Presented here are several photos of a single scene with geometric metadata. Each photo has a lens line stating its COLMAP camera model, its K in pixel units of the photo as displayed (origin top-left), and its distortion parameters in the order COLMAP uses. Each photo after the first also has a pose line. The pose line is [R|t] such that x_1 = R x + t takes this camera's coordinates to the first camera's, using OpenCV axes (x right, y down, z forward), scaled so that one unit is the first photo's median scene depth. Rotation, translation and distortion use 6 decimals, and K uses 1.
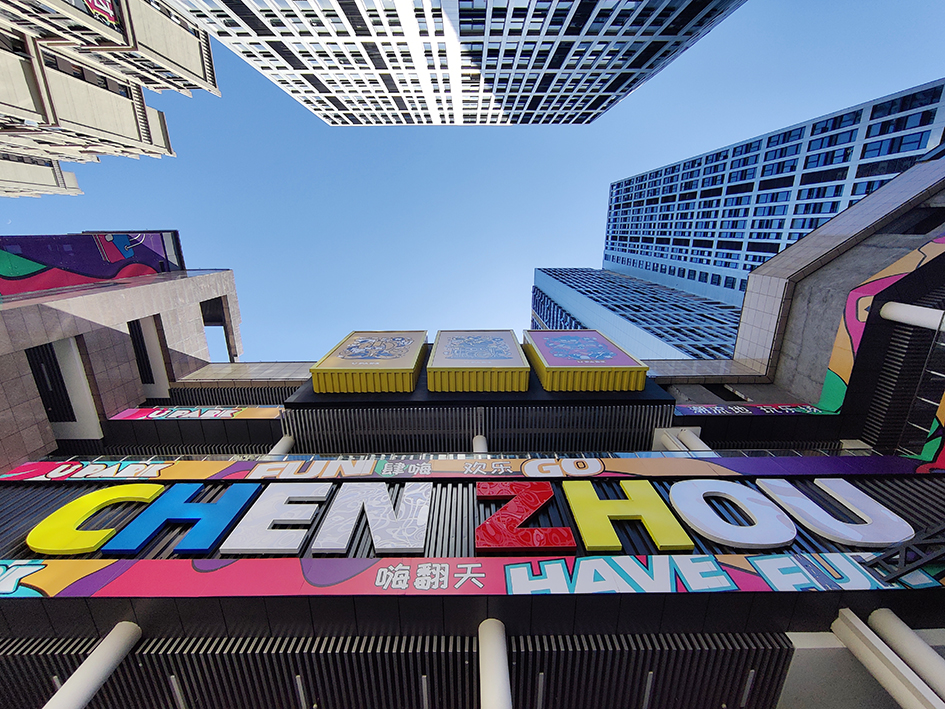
lens RADIAL K [[404.2, 0, 469.2], [0, 404.2, 355.2], [0, 0, 1]] dist [-0.002344, -0.000565]
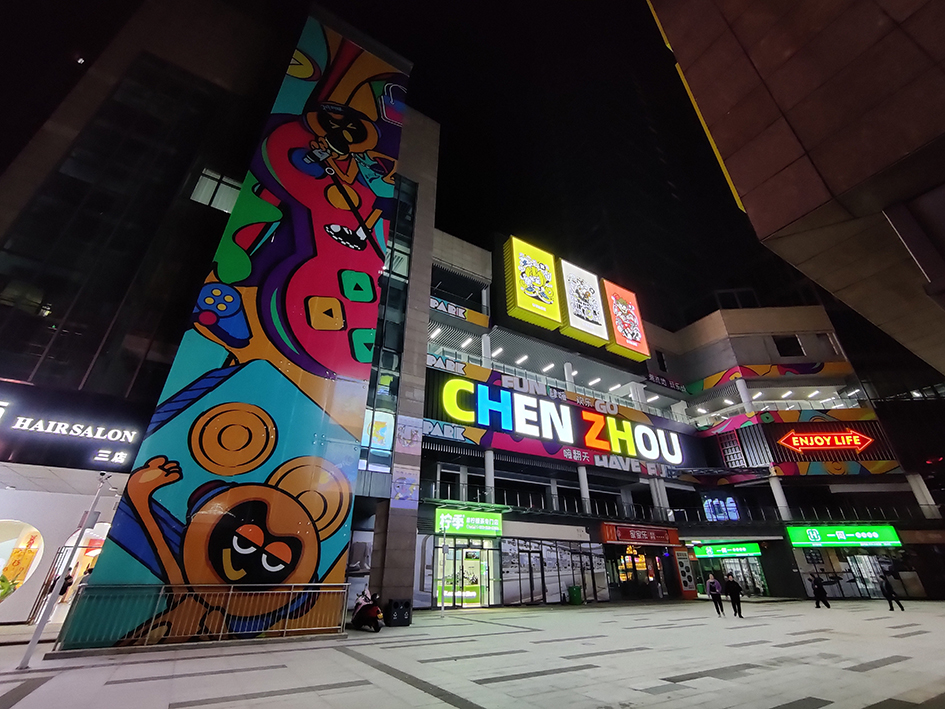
lens RADIAL K [[404.2, 0, 469.2], [0, 404.2, 355.2], [0, 0, 1]] dist [-0.002344, -0.000565]
pose [[0.853819, 0.256762, 0.452843, -2.100778], [-0.499670, 0.648239, 0.574557, -1.150815], [-0.146026, -0.716839, 0.681775, -0.381996]]
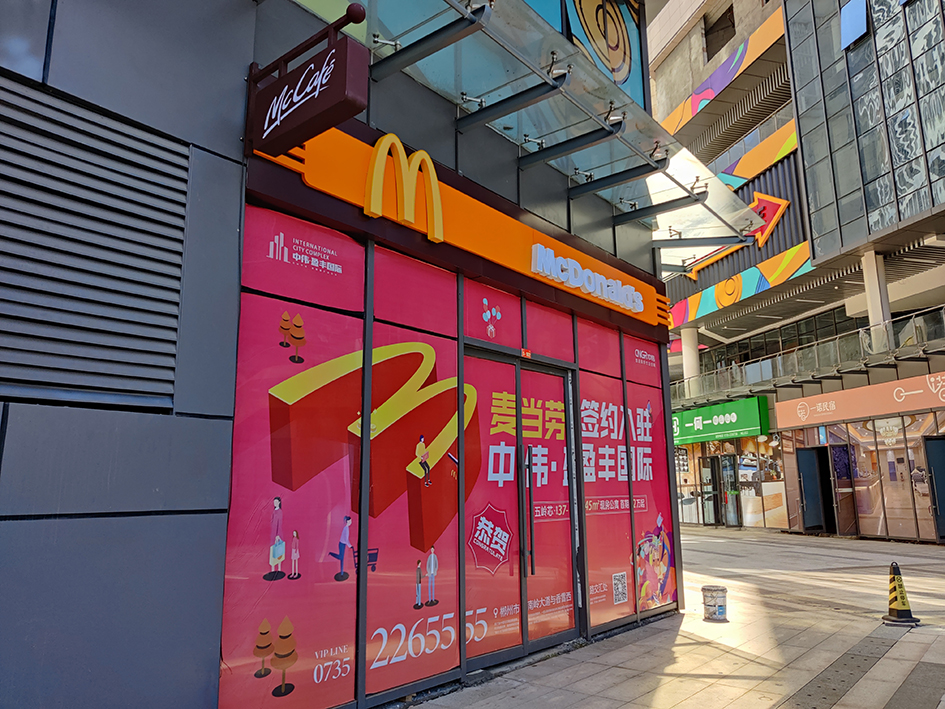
lens RADIAL K [[711.4, 0, 485.1], [0, 711.4, 357.0], [0, 0, 1]] dist [0.008603, -0.001867]
pose [[0.787714, -0.123471, -0.603541, 2.728714], [0.593346, 0.415534, 0.689400, -2.490532], [0.165670, -0.901158, 0.400583, -0.742857]]
